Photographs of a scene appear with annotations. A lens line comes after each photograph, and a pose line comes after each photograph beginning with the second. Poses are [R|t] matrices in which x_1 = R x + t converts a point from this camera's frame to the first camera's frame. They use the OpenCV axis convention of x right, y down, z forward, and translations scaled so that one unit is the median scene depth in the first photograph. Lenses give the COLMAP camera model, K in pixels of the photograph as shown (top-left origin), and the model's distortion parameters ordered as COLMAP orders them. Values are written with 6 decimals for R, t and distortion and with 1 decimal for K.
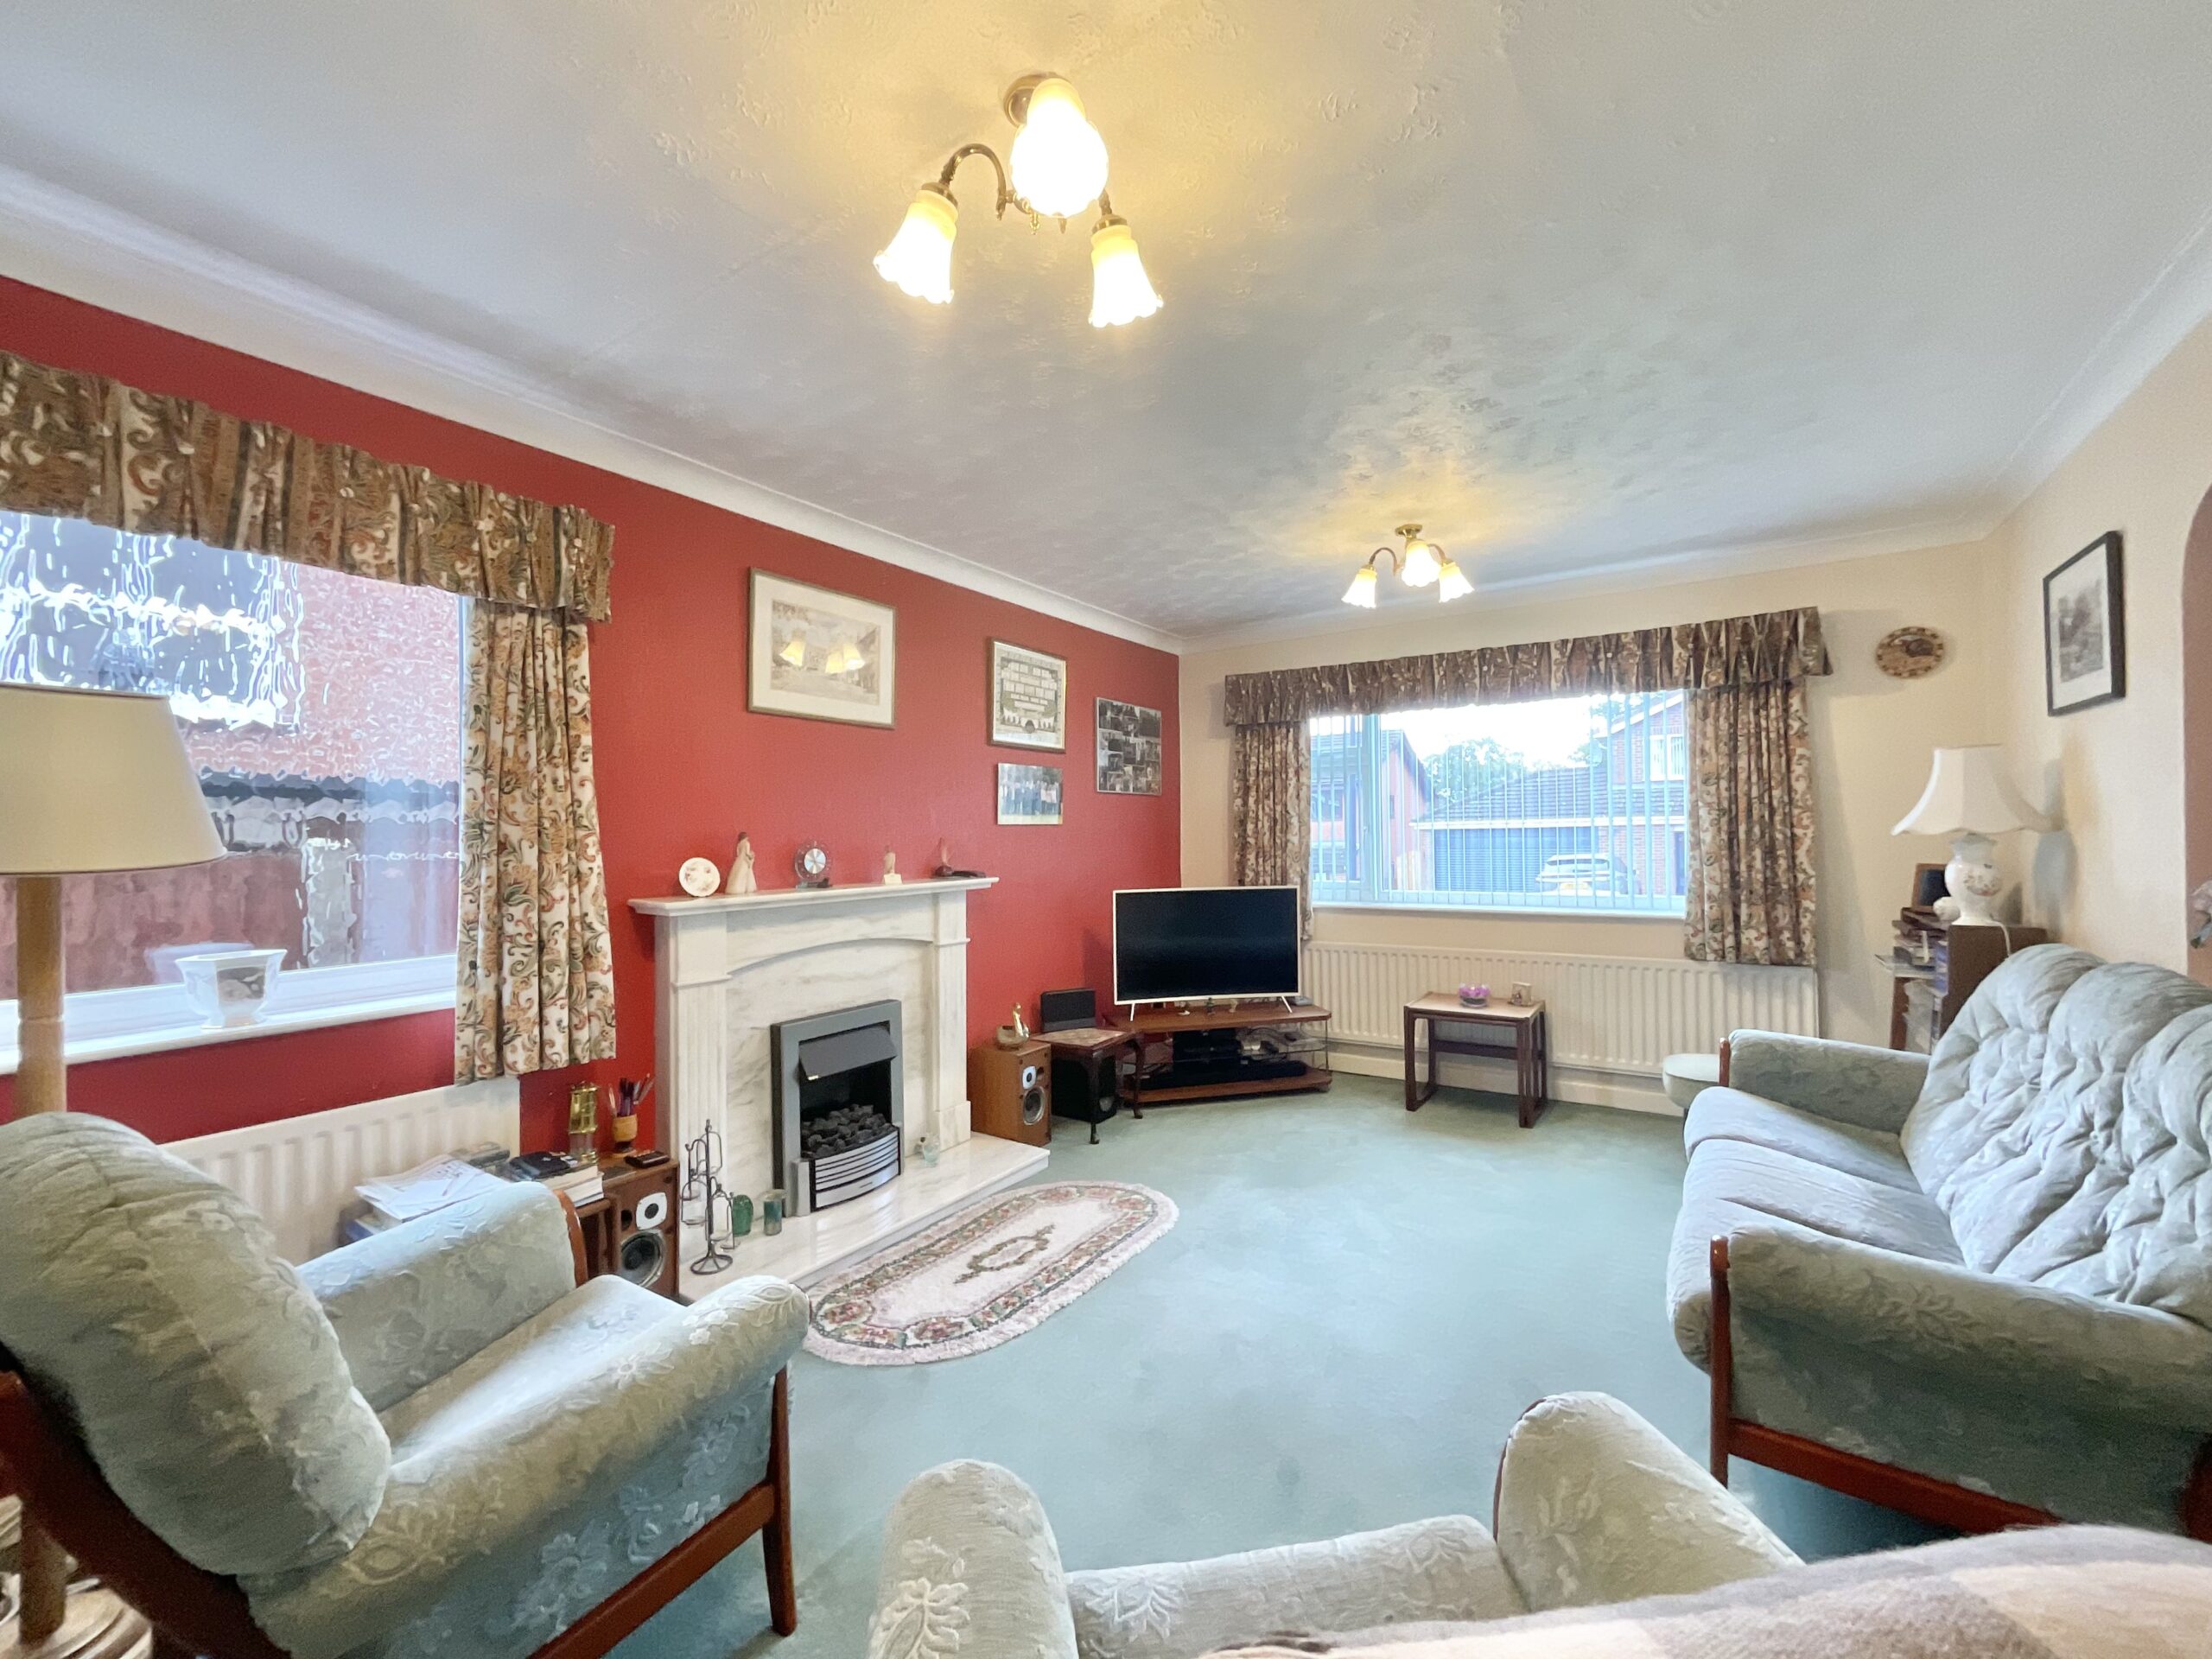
lens RADIAL K [[895.5, 0, 1102.0], [0, 895.5, 822.9], [0, 0, 1]] dist [-0.002329, 0.000609]
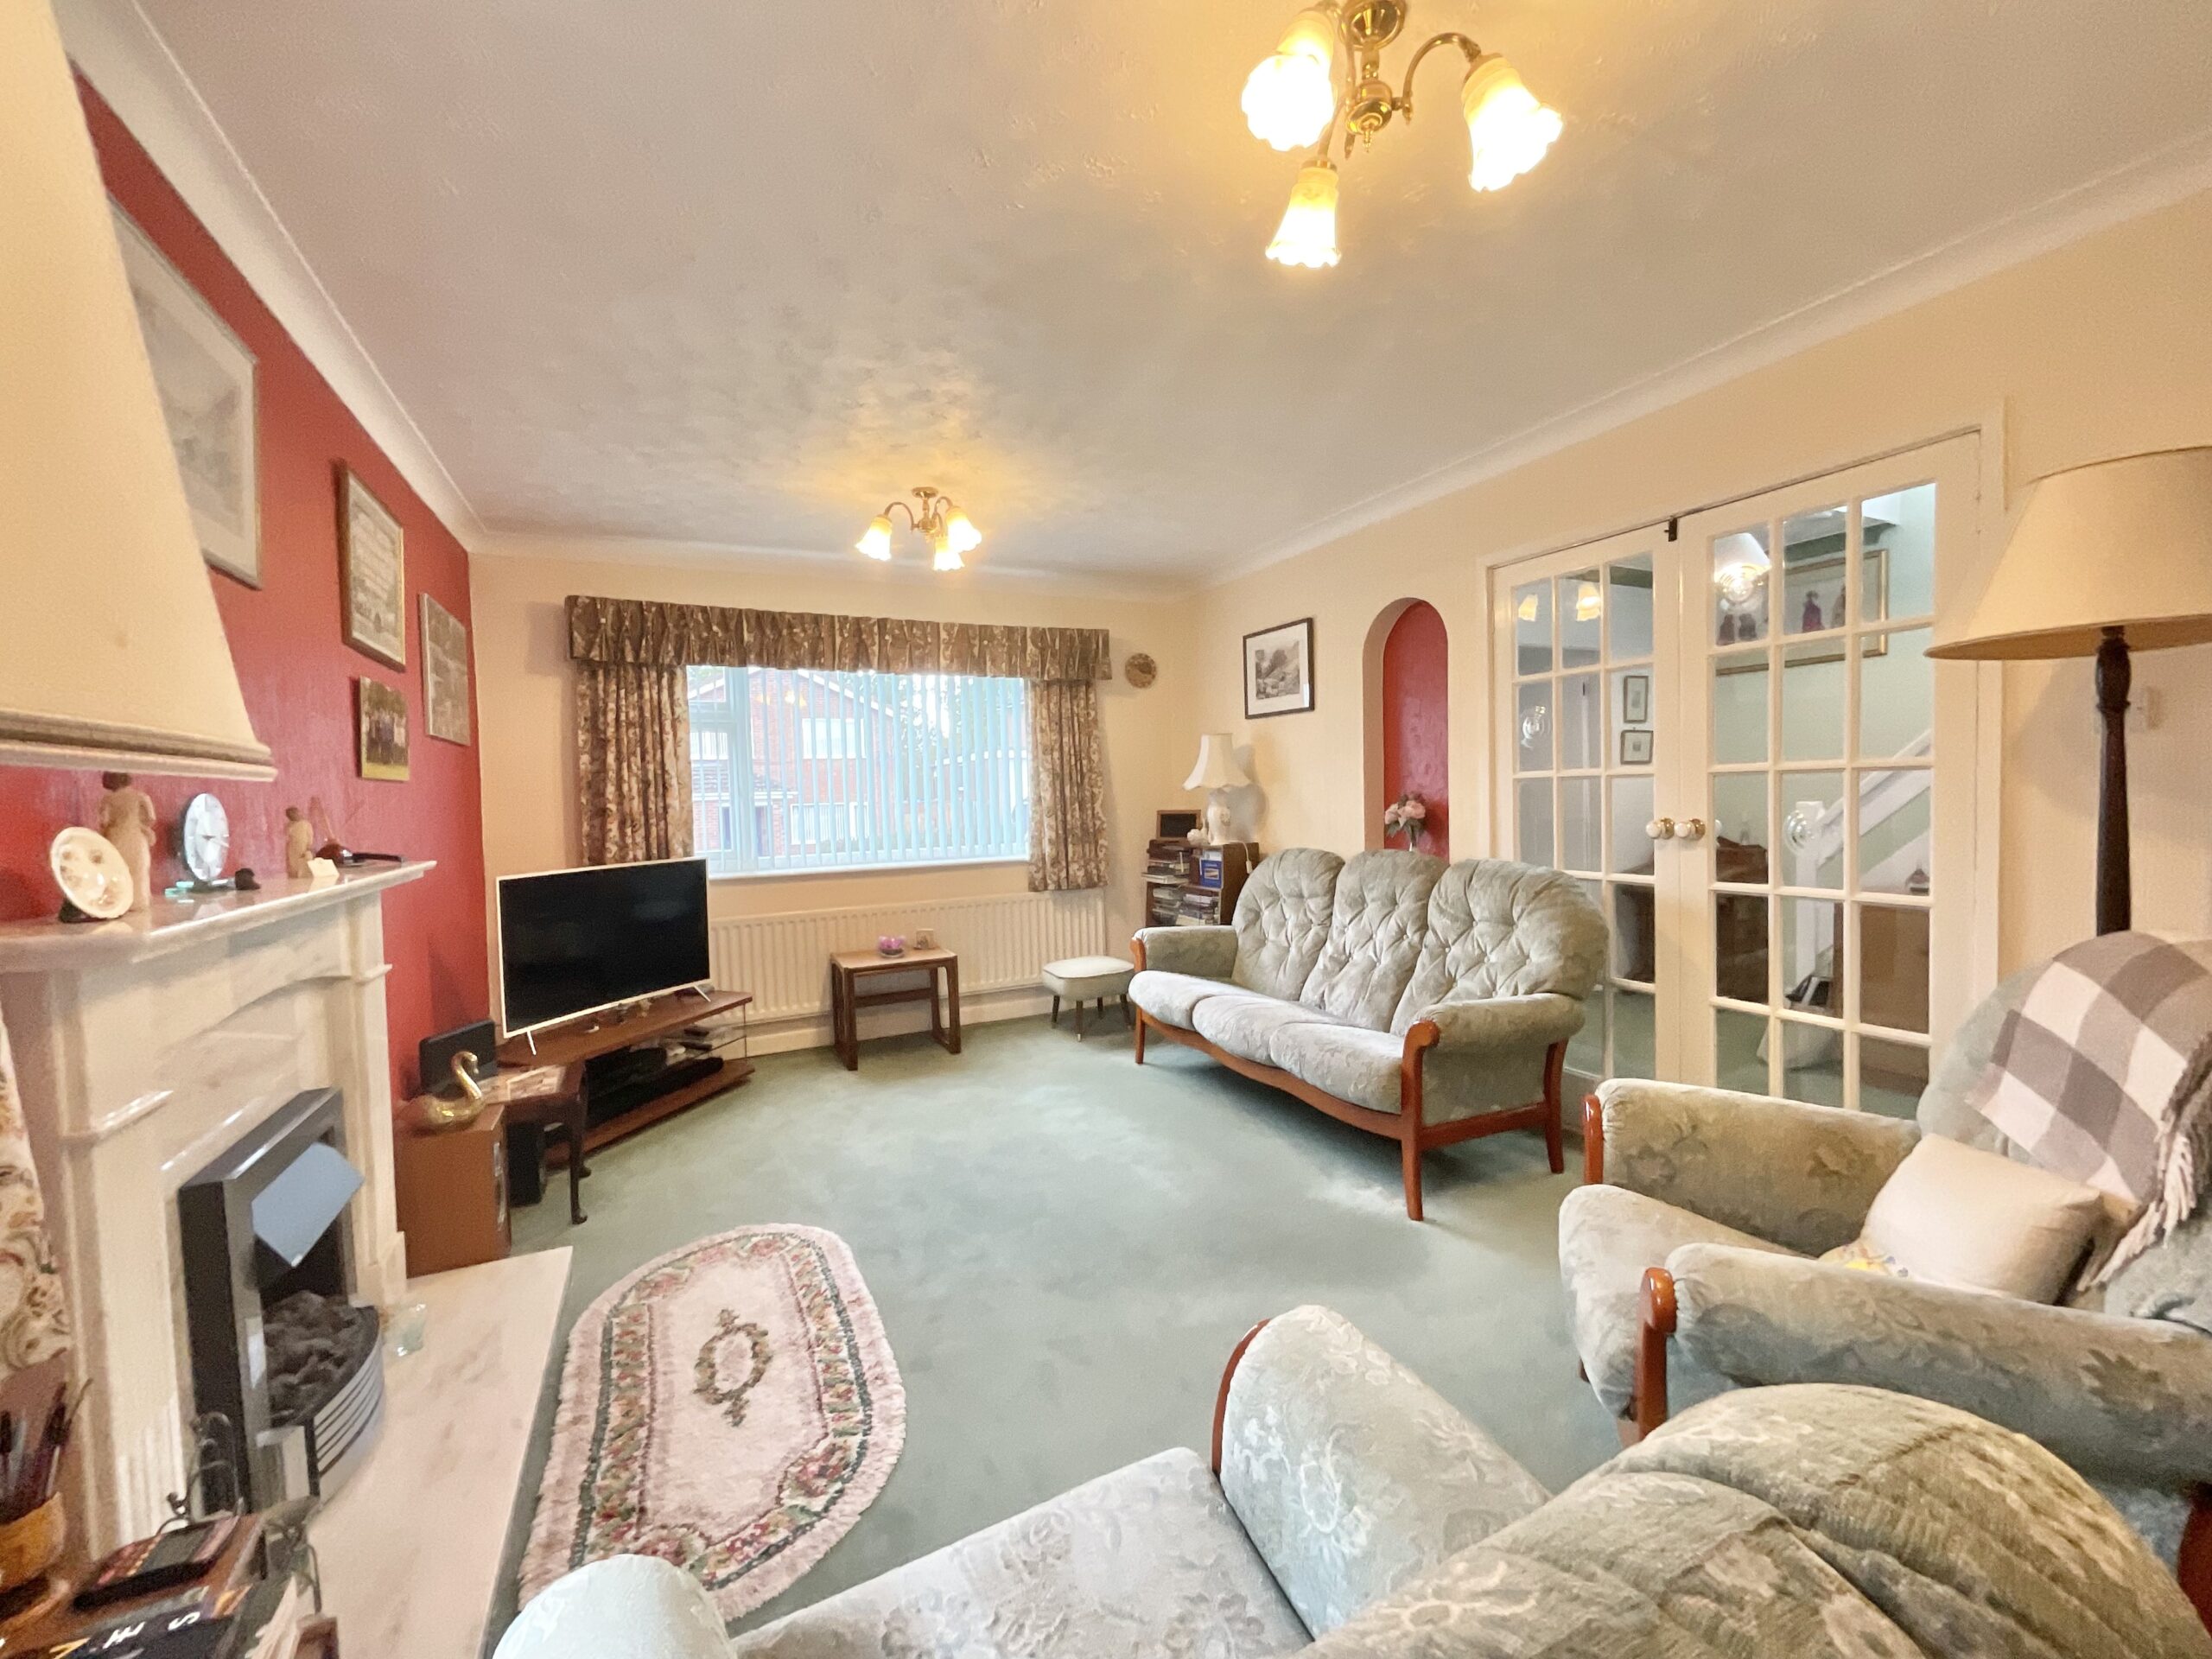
lens RADIAL K [[895.5, 0, 1102.6], [0, 895.5, 829.7], [0, 0, 1]] dist [-0.002329, 0.000609]
pose [[0.506142, -0.034326, 0.861767, -0.406699], [0.010297, 0.999377, 0.033760, 0.023080], [-0.862389, -0.008214, 0.506180, 0.278001]]
